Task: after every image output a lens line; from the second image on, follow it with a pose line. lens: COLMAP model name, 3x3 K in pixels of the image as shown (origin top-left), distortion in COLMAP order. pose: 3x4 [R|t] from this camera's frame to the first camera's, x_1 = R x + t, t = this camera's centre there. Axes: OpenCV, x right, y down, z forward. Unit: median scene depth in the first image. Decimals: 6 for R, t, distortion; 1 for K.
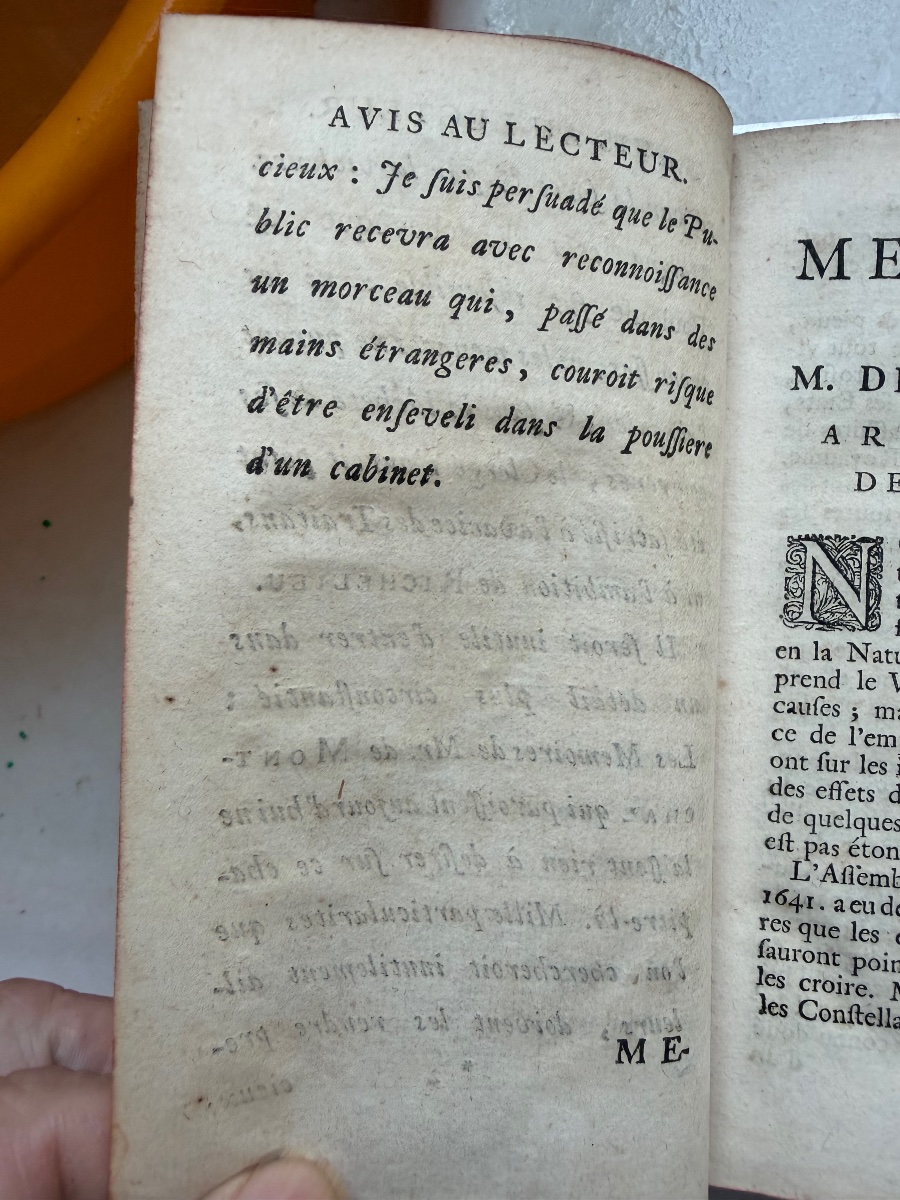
lens RADIAL K [[842.0, 0, 455.5], [0, 842.0, 603.3], [0, 0, 1]] dist [0.049296, 0.000136]
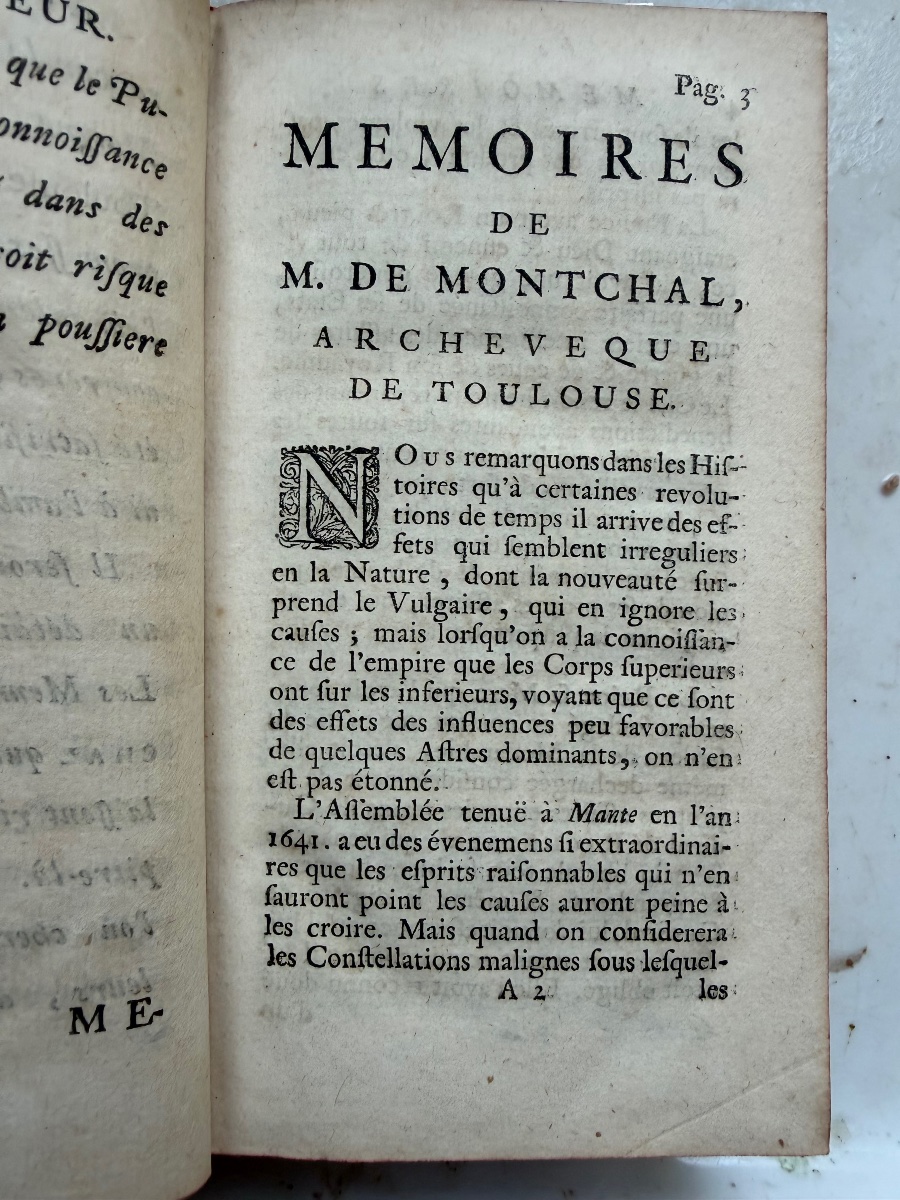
lens RADIAL K [[842.0, 0, 448.2], [0, 842.0, 598.2], [0, 0, 1]] dist [0.049296, 0.000136]
pose [[0.996247, -0.028986, 0.081554, 0.496985], [0.028220, 0.999546, 0.010518, 0.079875], [-0.081822, -0.008177, 0.996613, 0.071531]]
